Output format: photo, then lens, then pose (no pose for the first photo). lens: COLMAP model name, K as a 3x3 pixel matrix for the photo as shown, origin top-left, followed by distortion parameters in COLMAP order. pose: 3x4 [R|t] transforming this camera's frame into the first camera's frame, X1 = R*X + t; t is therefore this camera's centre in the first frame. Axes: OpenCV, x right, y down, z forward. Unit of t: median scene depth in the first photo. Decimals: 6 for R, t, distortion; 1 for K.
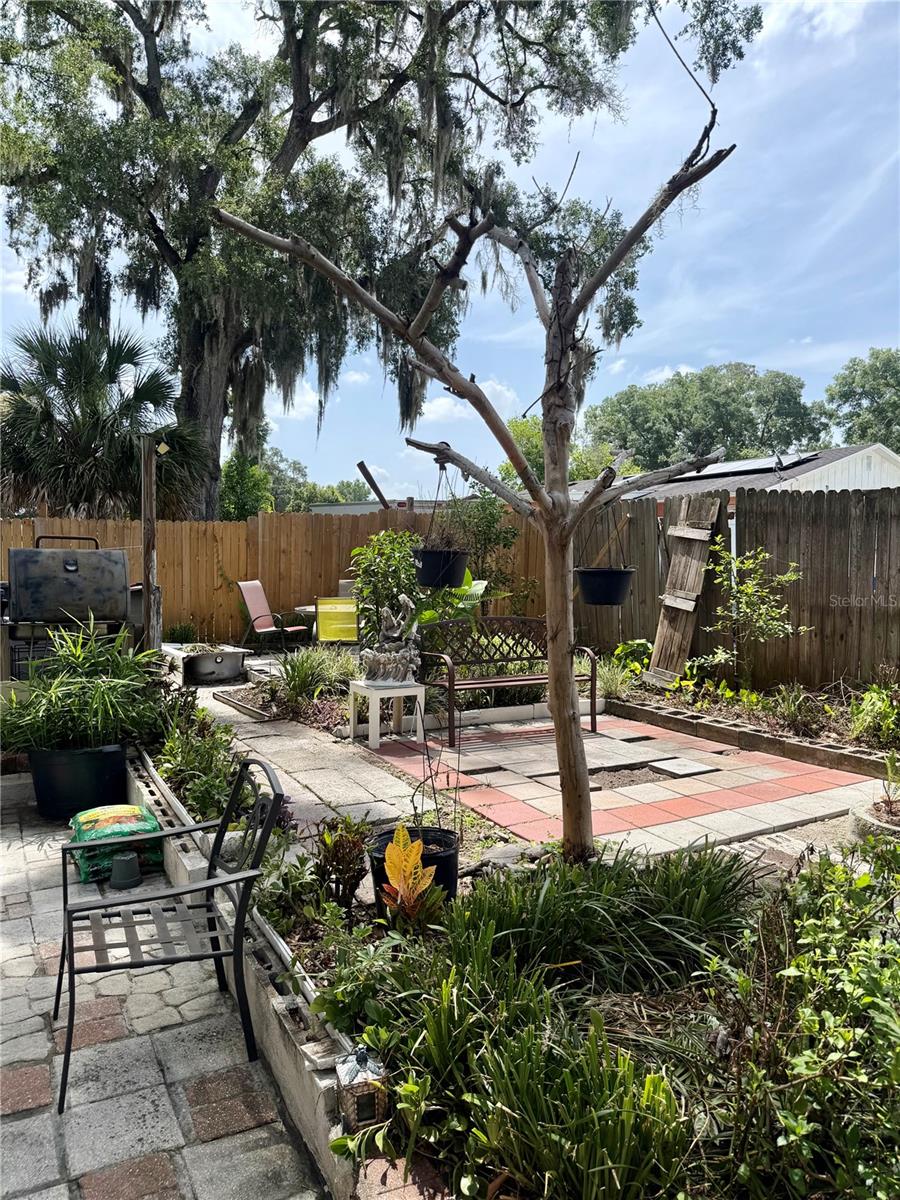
lens RADIAL K [[836.9, 0, 450.0], [0, 836.9, 600.0], [0, 0, 1]] dist [0.030227, -0.000738]
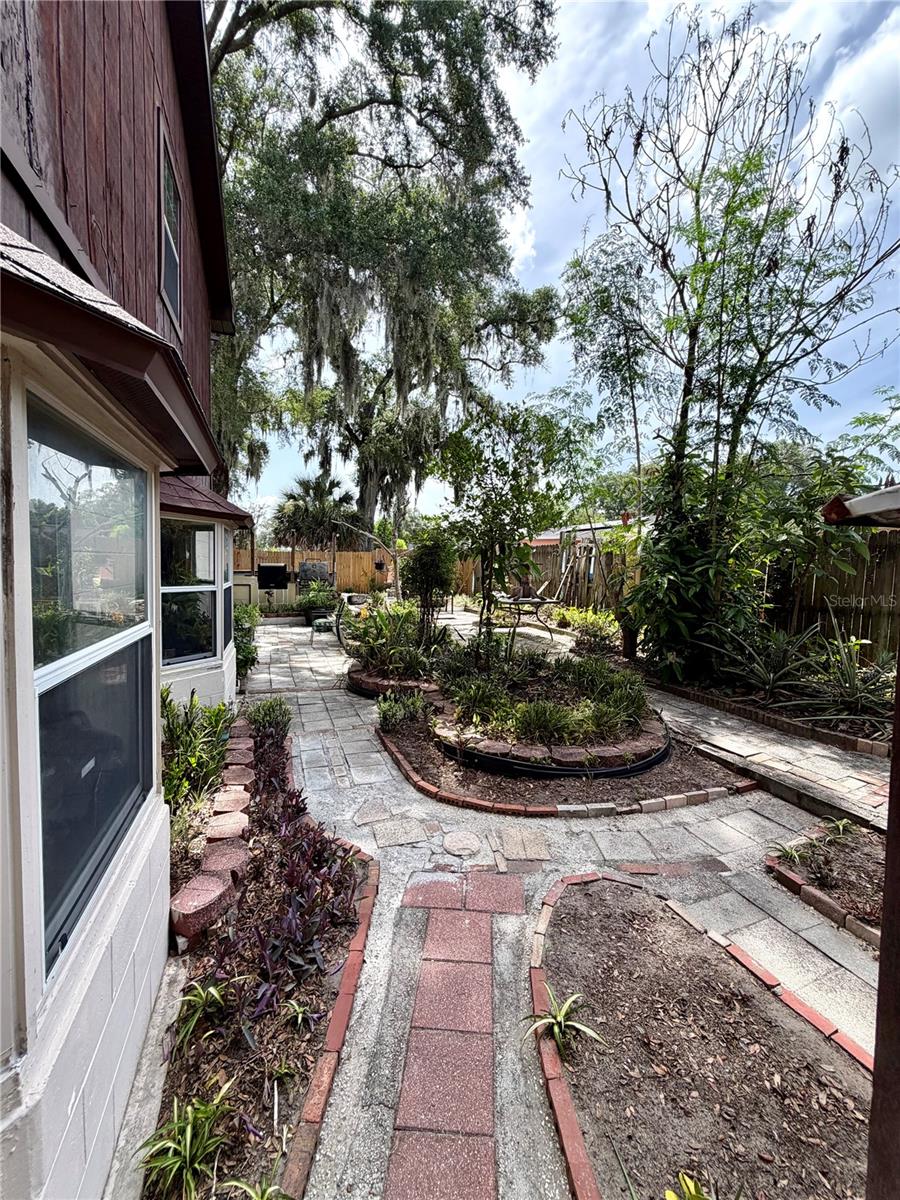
lens RADIAL K [[477.1, 0, 450.0], [0, 477.1, 600.0], [0, 0, 1]] dist [0.001667, 0.000266]
pose [[0.989340, 0.015840, -0.144760, 0.137272], [-0.013025, 0.999708, 0.020375, 0.016313], [0.145040, -0.018272, 0.989257, -0.305723]]
